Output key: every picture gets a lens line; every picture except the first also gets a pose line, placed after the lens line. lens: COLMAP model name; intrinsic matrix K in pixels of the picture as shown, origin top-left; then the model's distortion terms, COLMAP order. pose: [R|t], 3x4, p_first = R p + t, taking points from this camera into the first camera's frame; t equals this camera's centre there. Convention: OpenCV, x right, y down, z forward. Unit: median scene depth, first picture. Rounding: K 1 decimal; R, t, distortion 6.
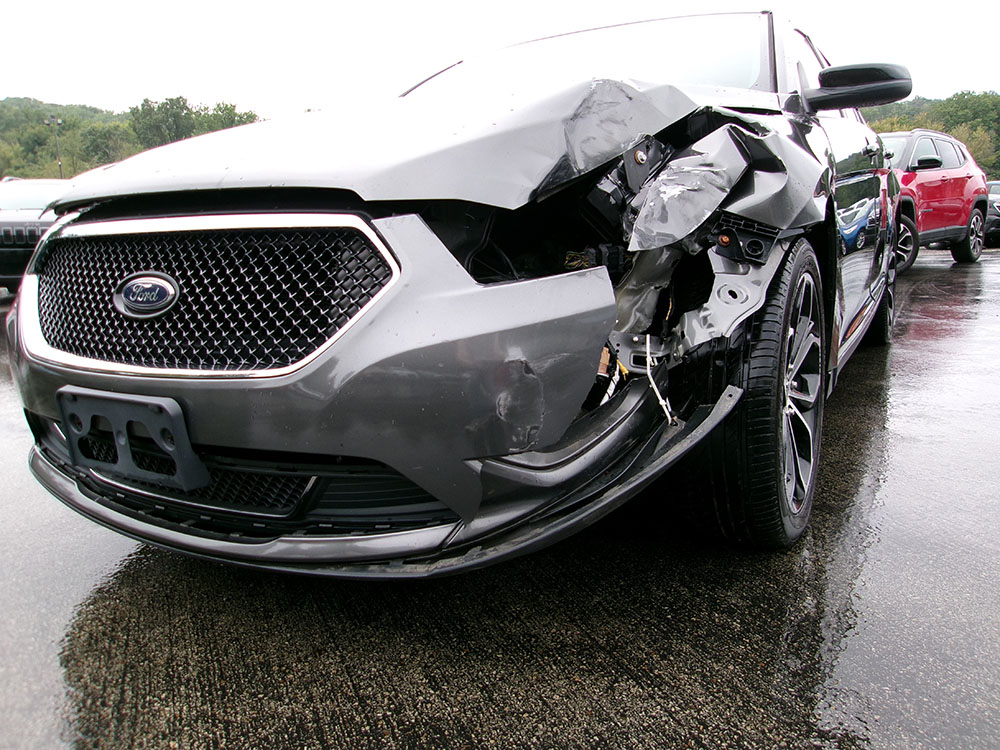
lens RADIAL K [[766.1, 0, 510.3], [0, 766.1, 375.1], [0, 0, 1]] dist [-0.027791, 0.047109]
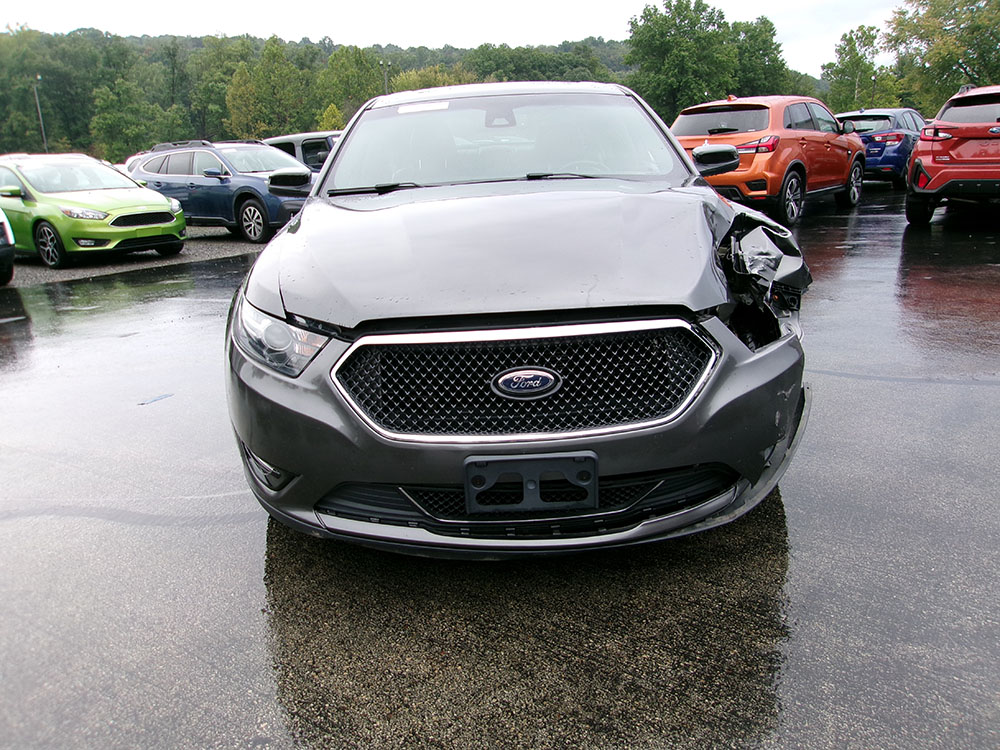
lens RADIAL K [[766.1, 0, 510.3], [0, 766.1, 375.1], [0, 0, 1]] dist [-0.027791, 0.047109]
pose [[0.857562, -0.149270, 0.492246, -1.166929], [0.114349, 0.988344, 0.100497, -0.258196], [-0.501510, -0.029894, 0.864635, -0.209338]]
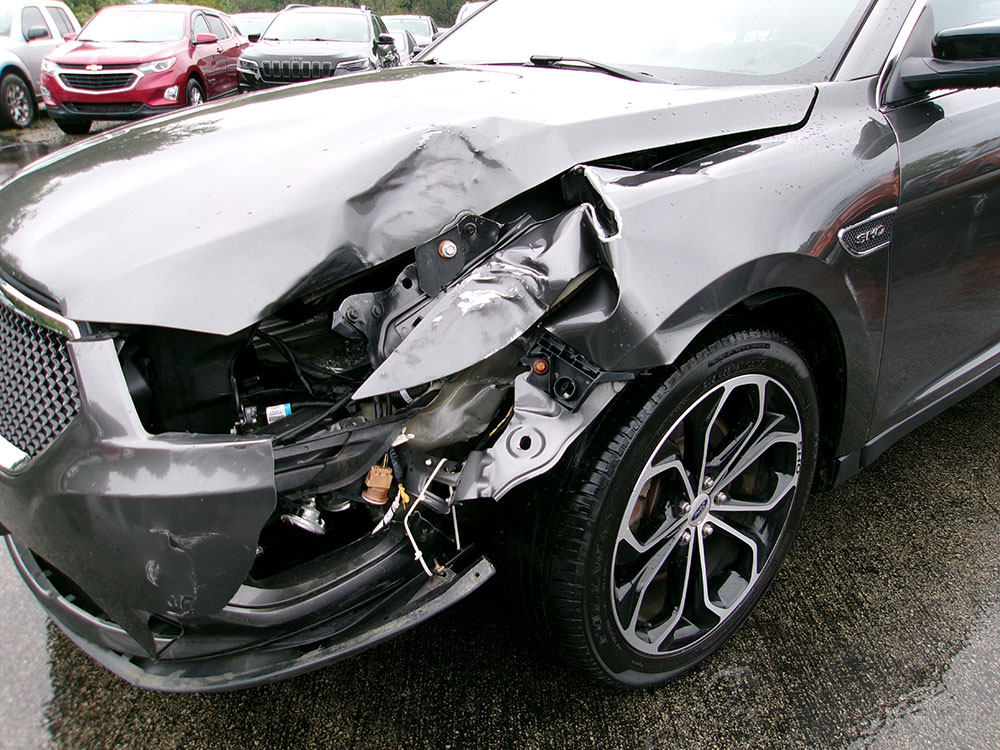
lens RADIAL K [[766.1, 0, 510.3], [0, 766.1, 375.1], [0, 0, 1]] dist [-0.027791, 0.047109]
pose [[0.932448, 0.171040, -0.318255, 0.522342], [-0.097128, 0.967089, 0.235170, -0.363405], [0.348004, -0.188372, 0.918373, 0.276481]]
